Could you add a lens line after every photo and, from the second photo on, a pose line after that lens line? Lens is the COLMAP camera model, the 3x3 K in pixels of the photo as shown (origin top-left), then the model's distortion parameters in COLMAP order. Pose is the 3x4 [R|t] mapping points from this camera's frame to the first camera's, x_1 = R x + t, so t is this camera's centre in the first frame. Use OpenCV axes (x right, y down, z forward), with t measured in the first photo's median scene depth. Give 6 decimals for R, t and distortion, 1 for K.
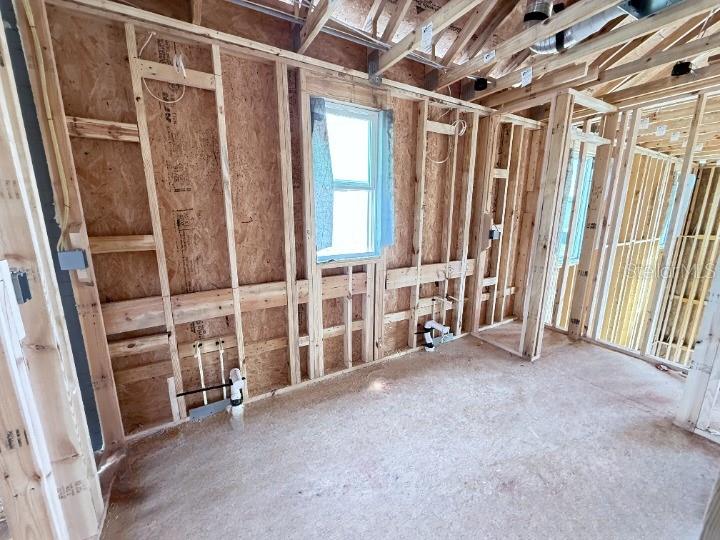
lens RADIAL K [[284.5, 0, 358.4], [0, 284.5, 270.1], [0, 0, 1]] dist [-0.002911, -0.000238]
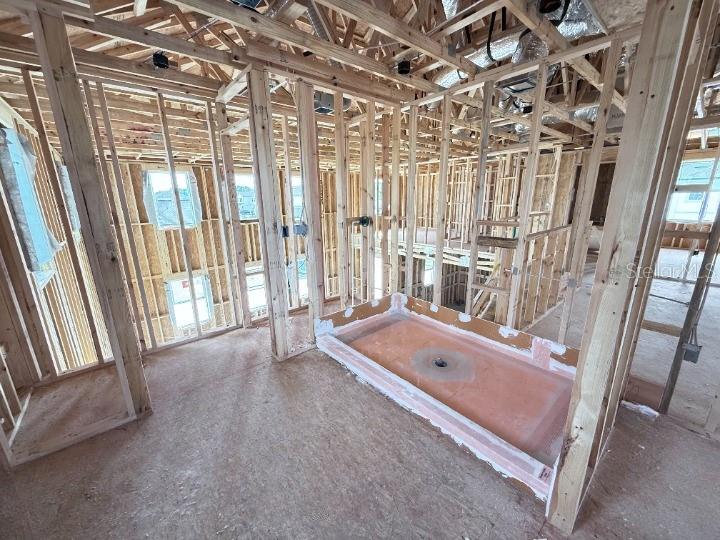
lens RADIAL K [[284.5, 0, 358.9], [0, 284.5, 269.2], [0, 0, 1]] dist [-0.002911, -0.000238]
pose [[-0.175093, -0.238520, 0.955223, -0.089827], [0.213646, 0.937888, 0.273353, -0.106955], [-0.961092, 0.251942, -0.113259, 0.471364]]
